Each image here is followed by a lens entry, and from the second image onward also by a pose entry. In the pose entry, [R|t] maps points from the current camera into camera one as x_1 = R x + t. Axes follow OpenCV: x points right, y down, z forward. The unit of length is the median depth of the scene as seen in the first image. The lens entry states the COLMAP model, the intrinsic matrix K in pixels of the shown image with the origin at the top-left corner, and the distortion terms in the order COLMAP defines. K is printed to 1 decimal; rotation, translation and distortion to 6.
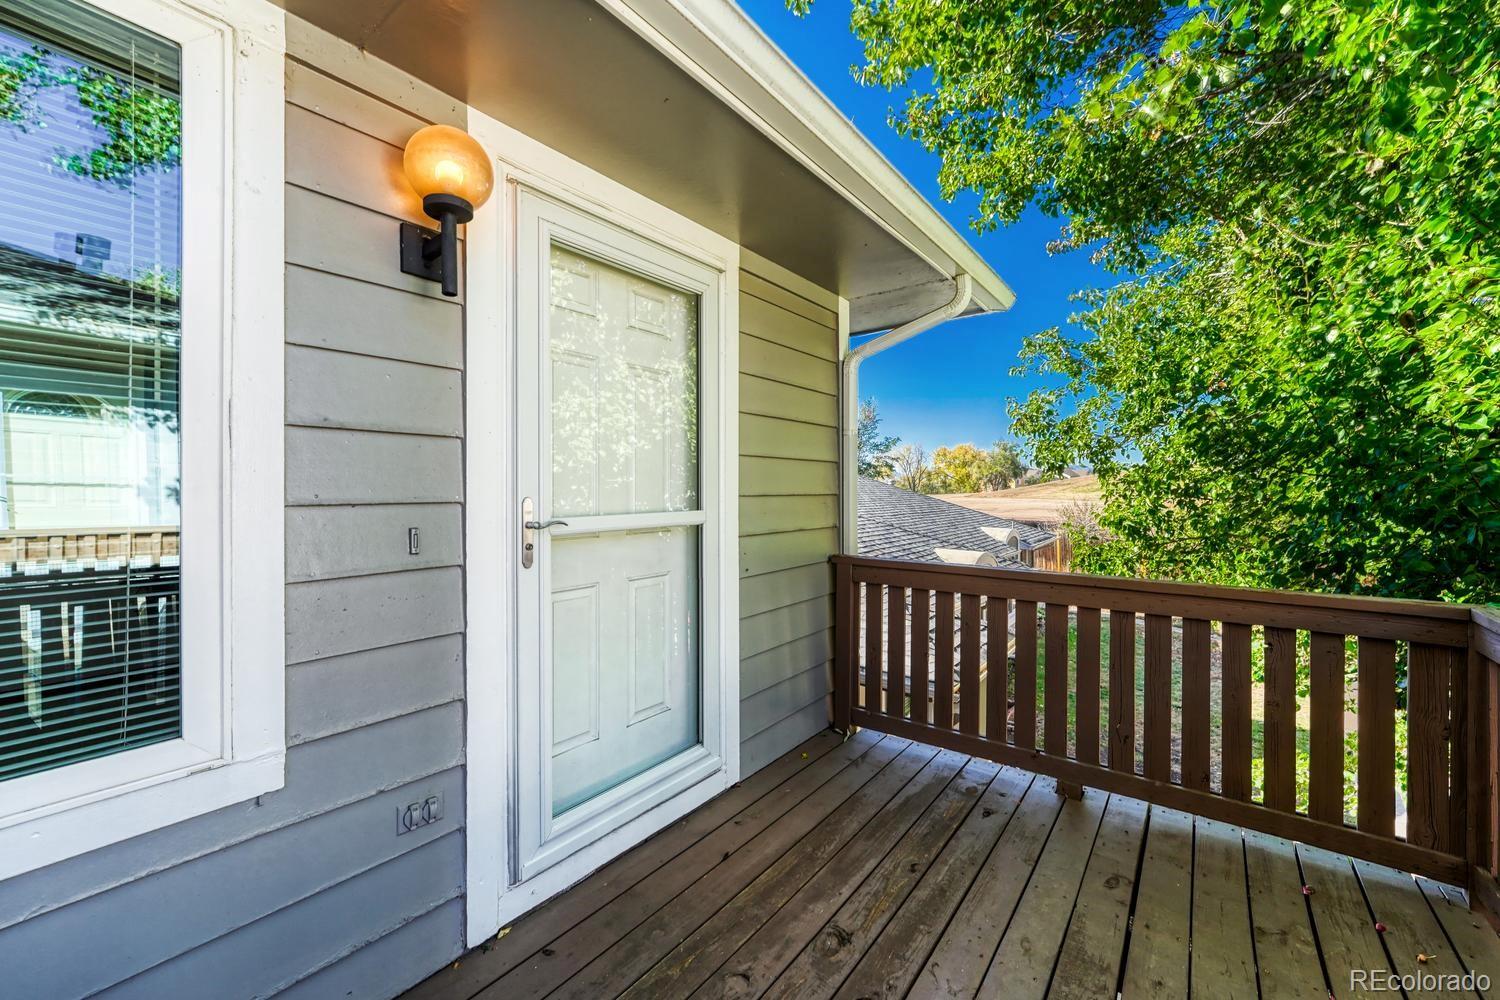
lens RADIAL K [[626.1, 0, 729.8], [0, 626.1, 482.9], [0, 0, 1]] dist [0.002452, 0.000599]
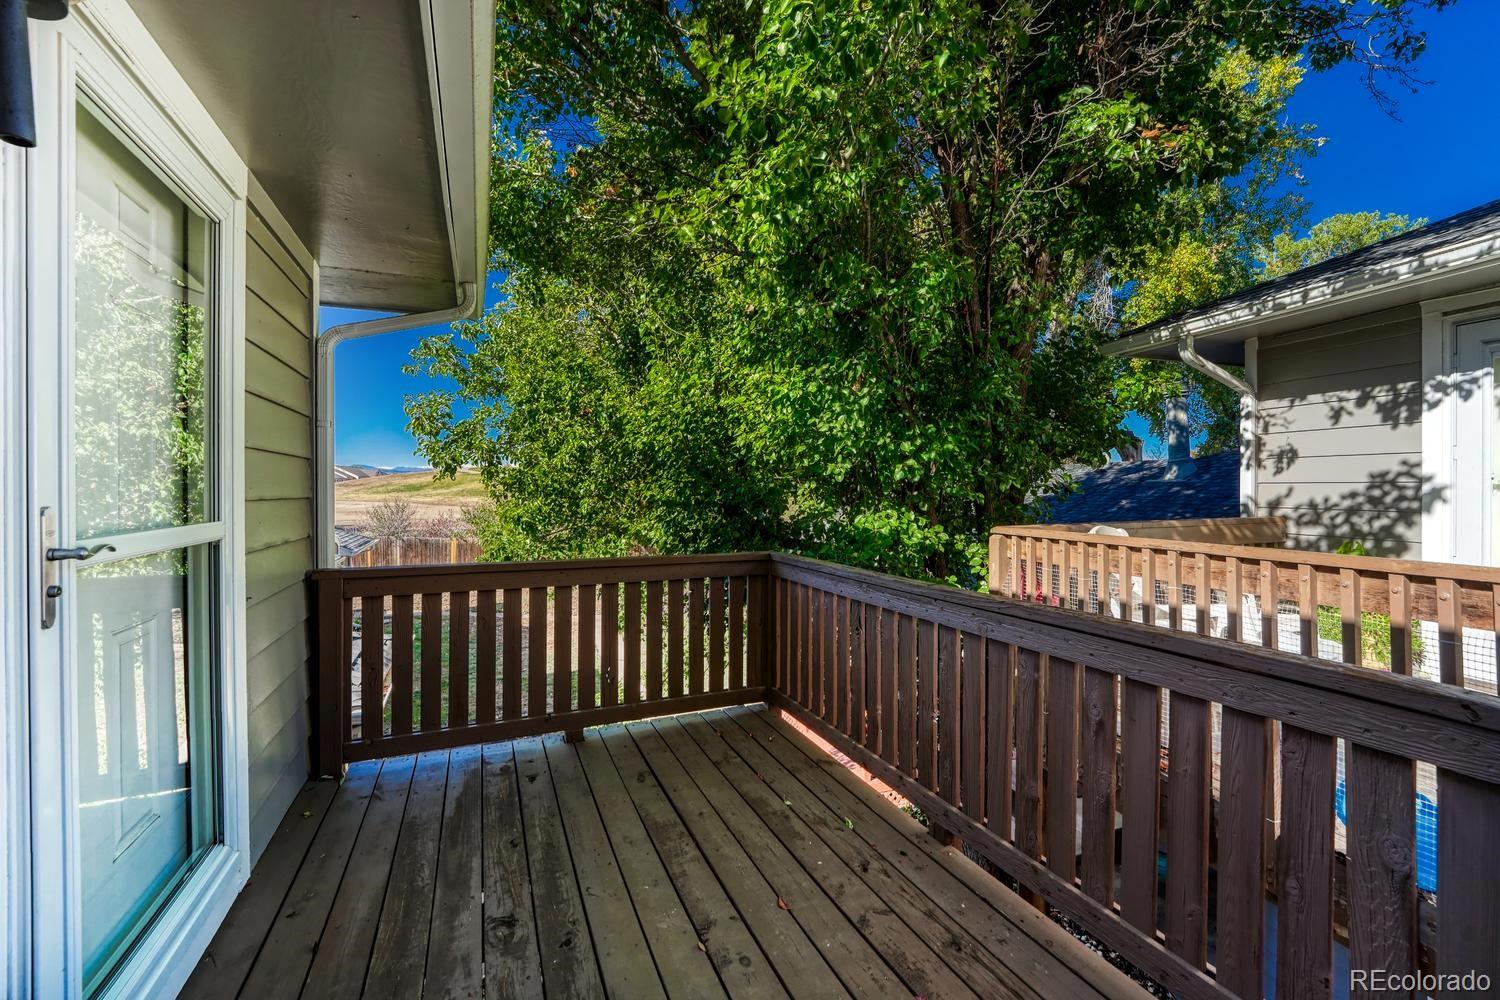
lens RADIAL K [[630.5, 0, 782.7], [0, 630.5, 485.2], [0, 0, 1]] dist [-0.013964, 0.003120]
pose [[0.453444, 0.001025, 0.891284, -0.366290], [-0.002640, 0.999996, 0.000193, 0.000135], [-0.891281, -0.002441, 0.453445, 0.085424]]
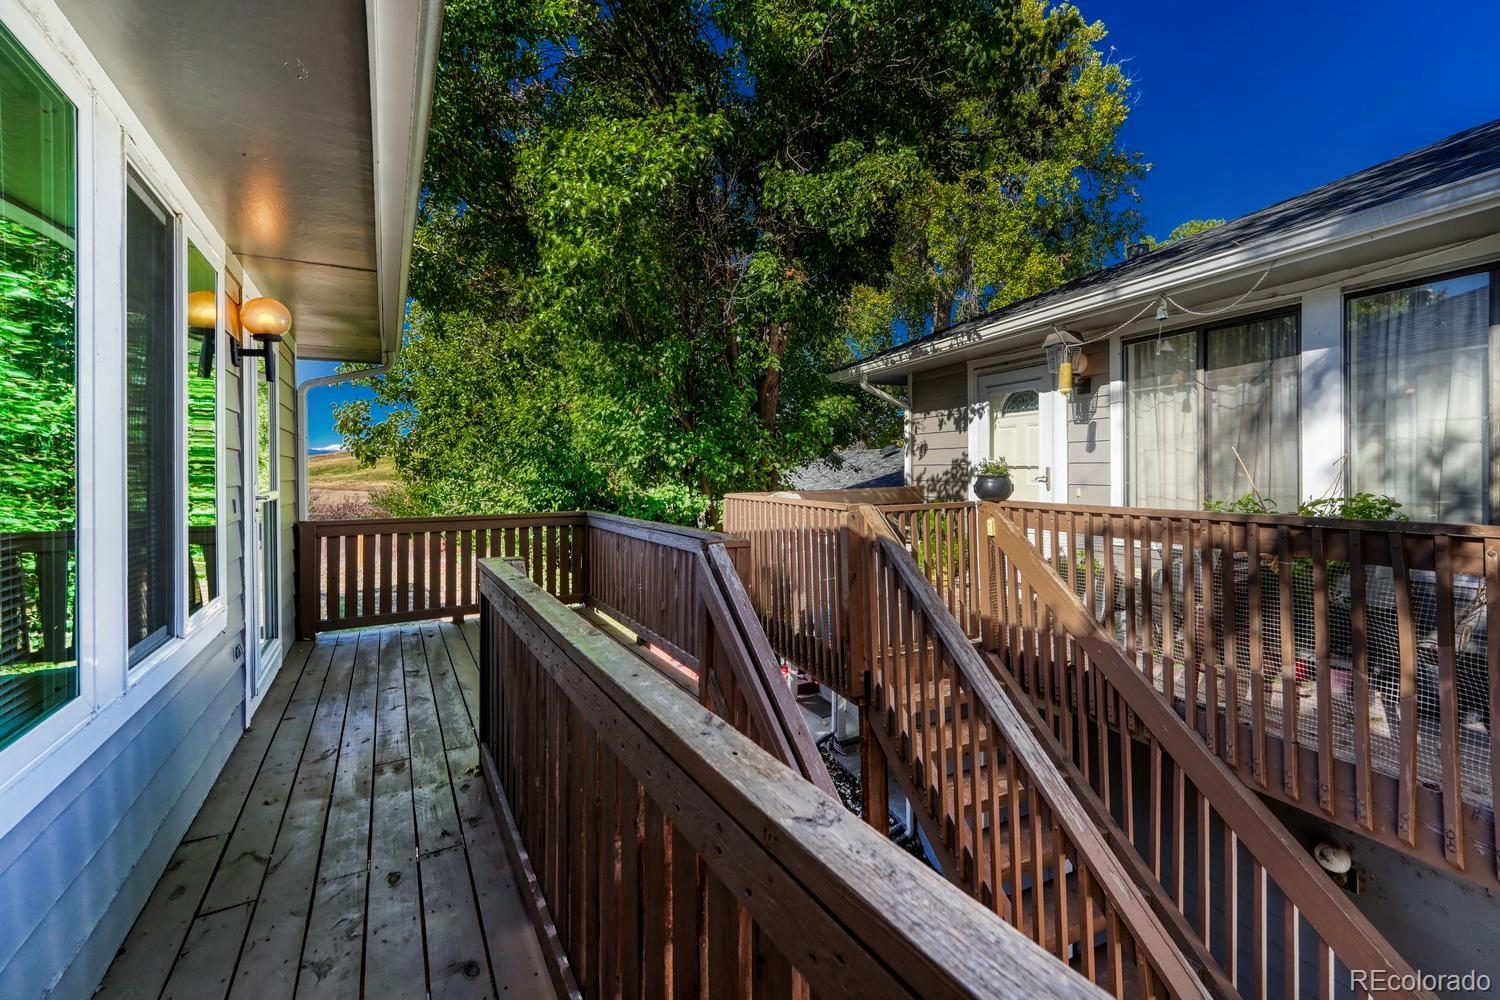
lens RADIAL K [[630.5, 0, 777.6], [0, 630.5, 459.5], [0, 0, 1]] dist [-0.013964, 0.003120]
pose [[0.354911, 0.005441, 0.934884, -1.017572], [0.006948, 0.999940, -0.008457, -0.014931], [-0.934874, 0.009497, 0.354852, -0.718969]]
